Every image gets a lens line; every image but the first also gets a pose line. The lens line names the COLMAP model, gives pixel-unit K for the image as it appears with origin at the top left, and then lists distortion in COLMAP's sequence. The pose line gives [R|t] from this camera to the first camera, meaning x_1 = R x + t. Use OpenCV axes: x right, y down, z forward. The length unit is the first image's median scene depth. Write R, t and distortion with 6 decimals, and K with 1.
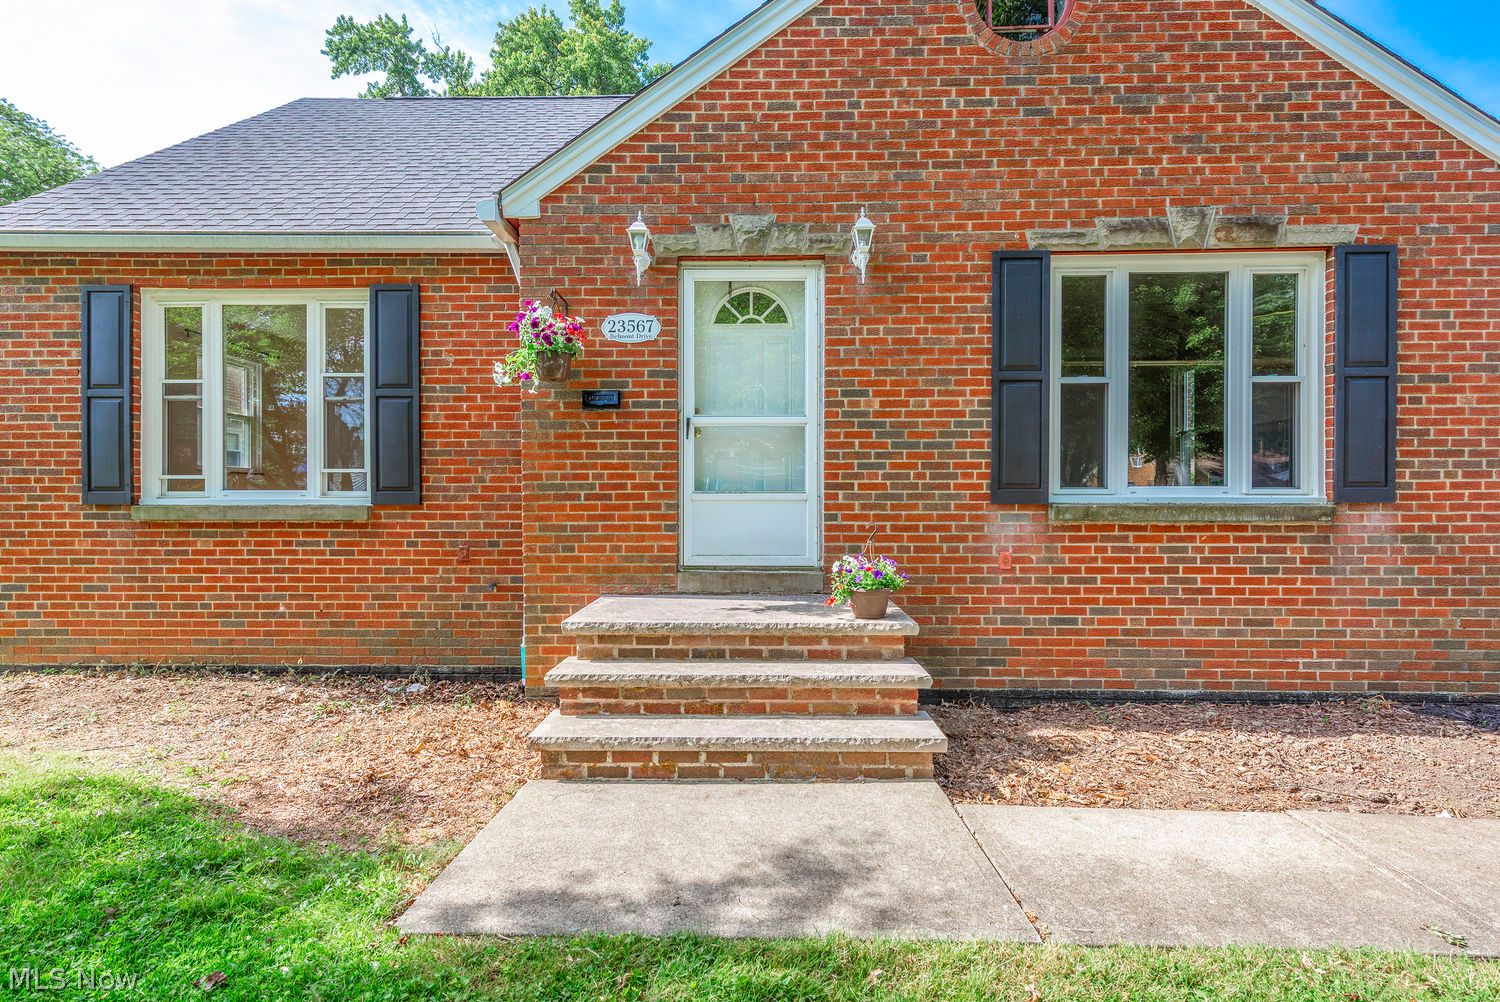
lens RADIAL K [[729.8, 0, 750.3], [0, 729.8, 500.8], [0, 0, 1]] dist [0.004966, -0.001275]
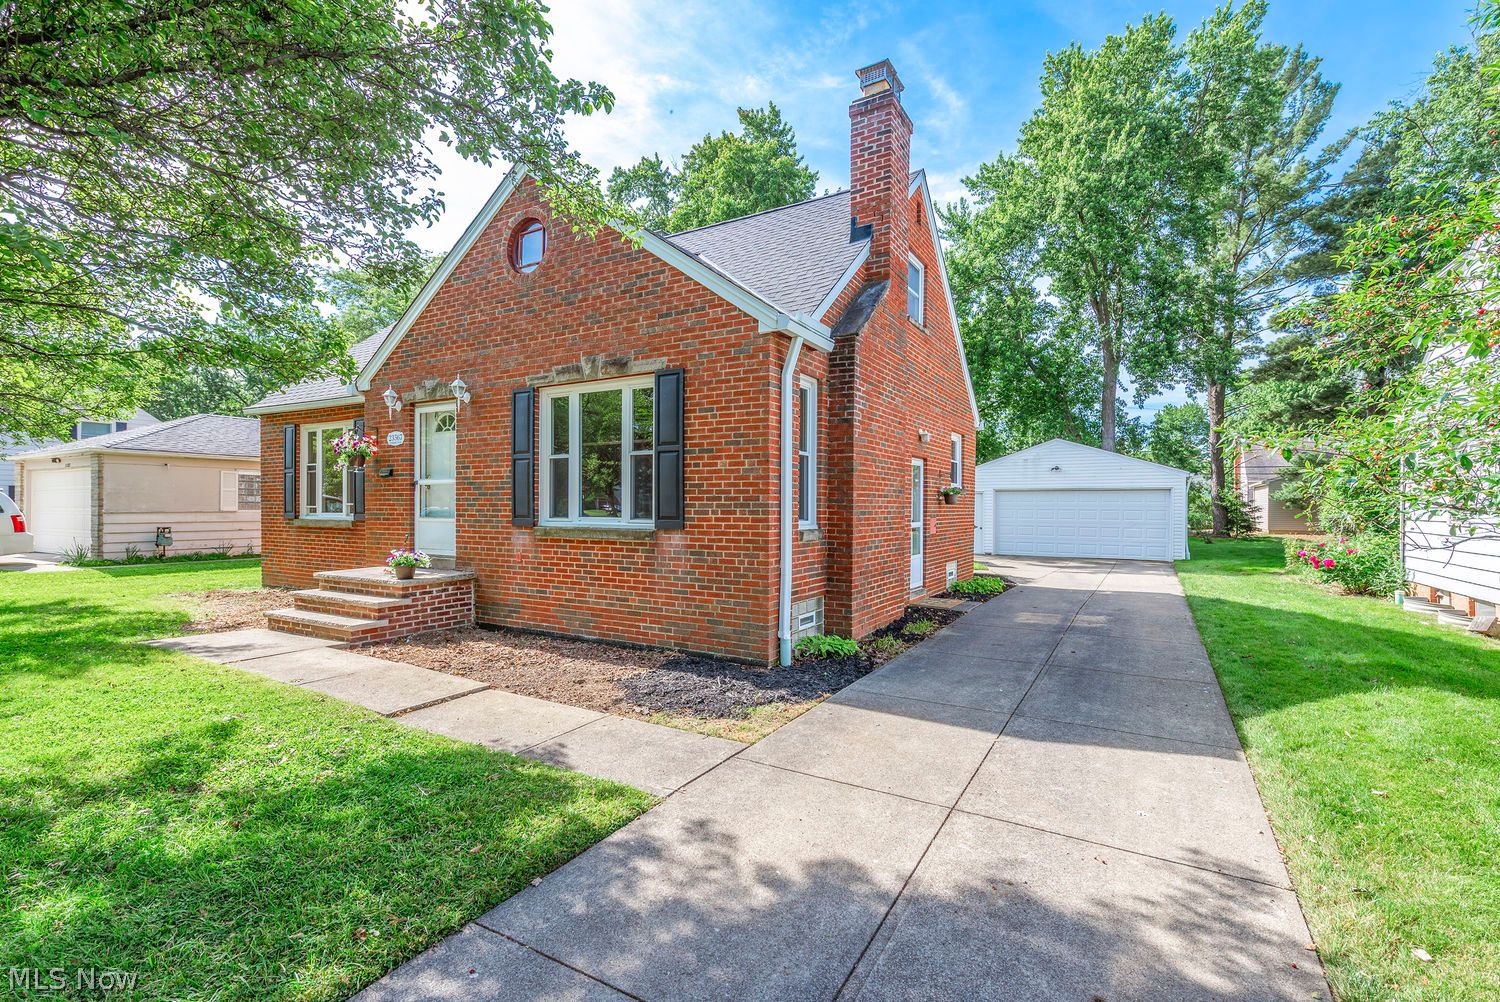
lens RADIAL K [[693.4, 0, 750.0], [0, 693.4, 501.0], [0, 0, 1]] dist [0.013187, -0.000121]
pose [[0.870372, 0.000251, -0.492394, 1.735311], [-0.001527, 0.999996, -0.002188, -0.056383], [0.492392, 0.002657, 0.870370, -0.239358]]
